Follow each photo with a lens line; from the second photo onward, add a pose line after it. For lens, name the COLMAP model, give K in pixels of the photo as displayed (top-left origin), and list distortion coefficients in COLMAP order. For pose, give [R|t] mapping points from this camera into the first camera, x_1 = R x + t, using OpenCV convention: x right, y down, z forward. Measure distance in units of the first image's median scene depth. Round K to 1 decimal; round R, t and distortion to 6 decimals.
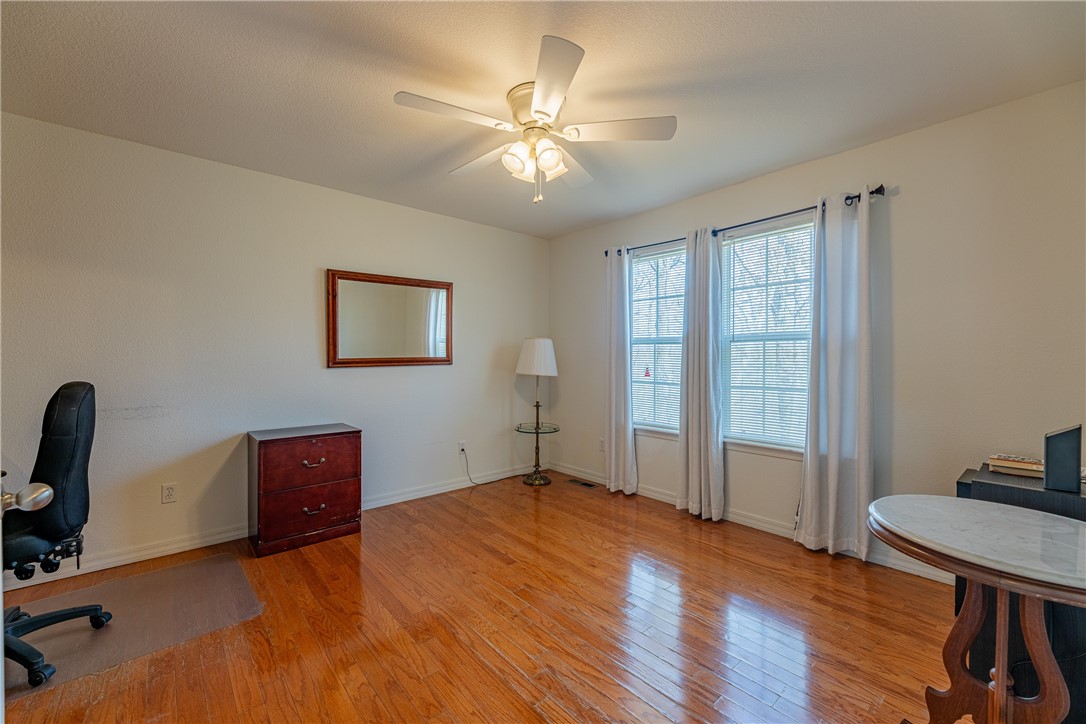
lens RADIAL K [[447.0, 0, 542.0], [0, 447.0, 363.0], [0, 0, 1]] dist [0.000161, -0.001097]
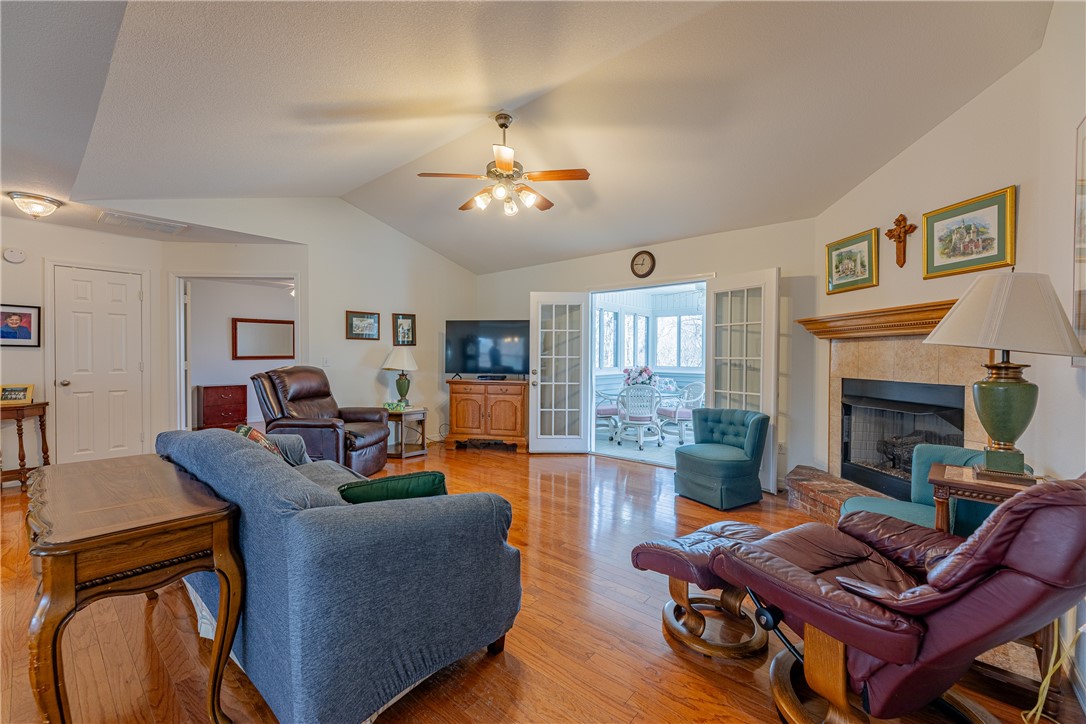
lens RADIAL K [[447.0, 0, 533.1], [0, 447.0, 361.6], [0, 0, 1]] dist [0.000161, -0.001097]
pose [[0.990131, 0.002114, 0.140127, 0.622026], [-0.002695, 0.999989, 0.003955, 0.003815], [-0.140117, -0.004293, 0.990126, -1.273508]]
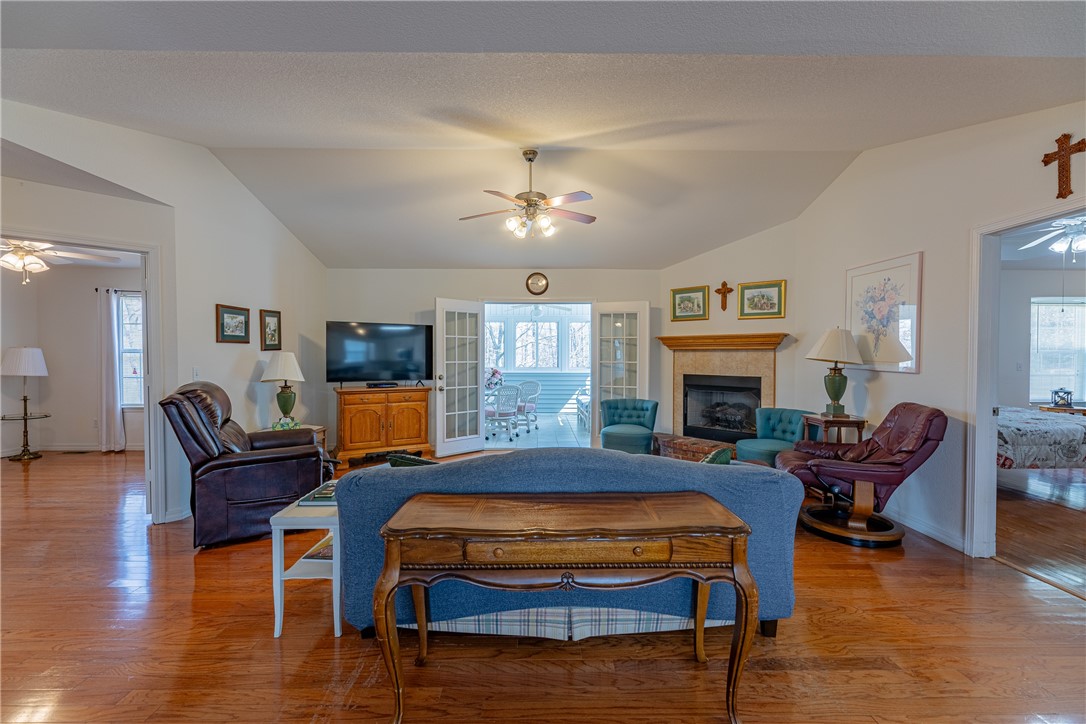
lens RADIAL K [[447.0, 0, 543.4], [0, 447.0, 360.5], [0, 0, 1]] dist [0.000161, -0.001097]
pose [[0.642843, -0.011741, 0.765908, -0.036283], [0.005855, 0.999929, 0.010414, -0.023170], [-0.765976, -0.002210, 0.642866, -1.056789]]
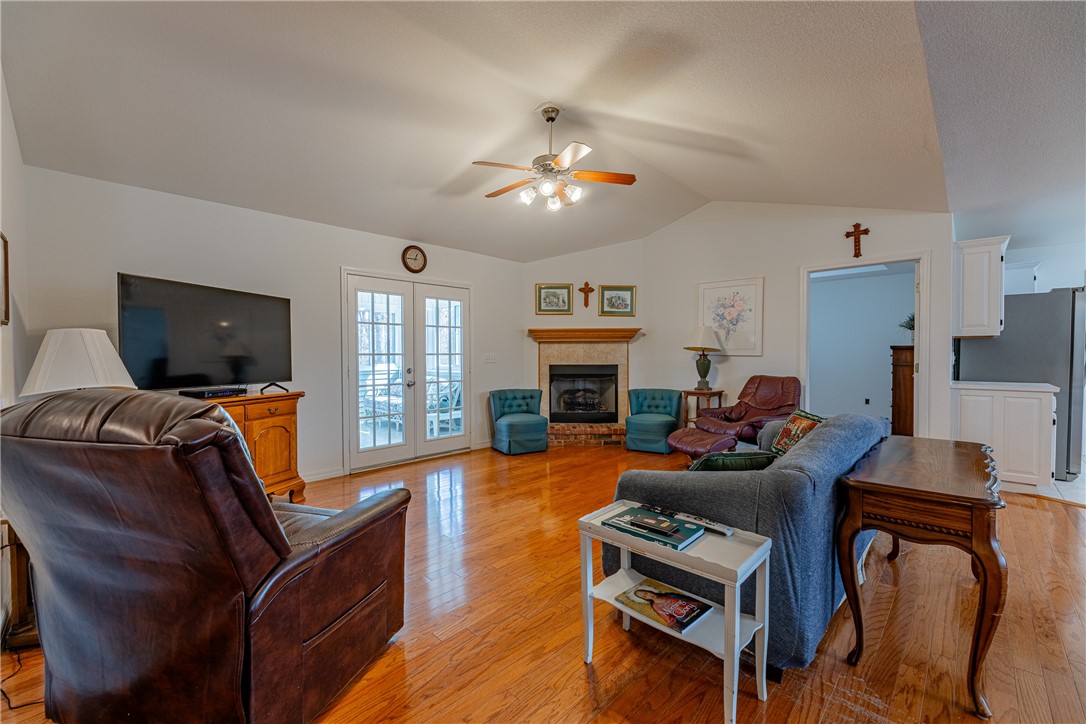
lens RADIAL K [[447.0, 0, 540.5], [0, 447.0, 357.1], [0, 0, 1]] dist [0.000161, -0.001097]
pose [[-0.094758, -0.008959, 0.995460, -0.162202], [0.011846, 0.999879, 0.010127, -0.003656], [-0.995430, 0.012752, -0.094641, -0.302631]]
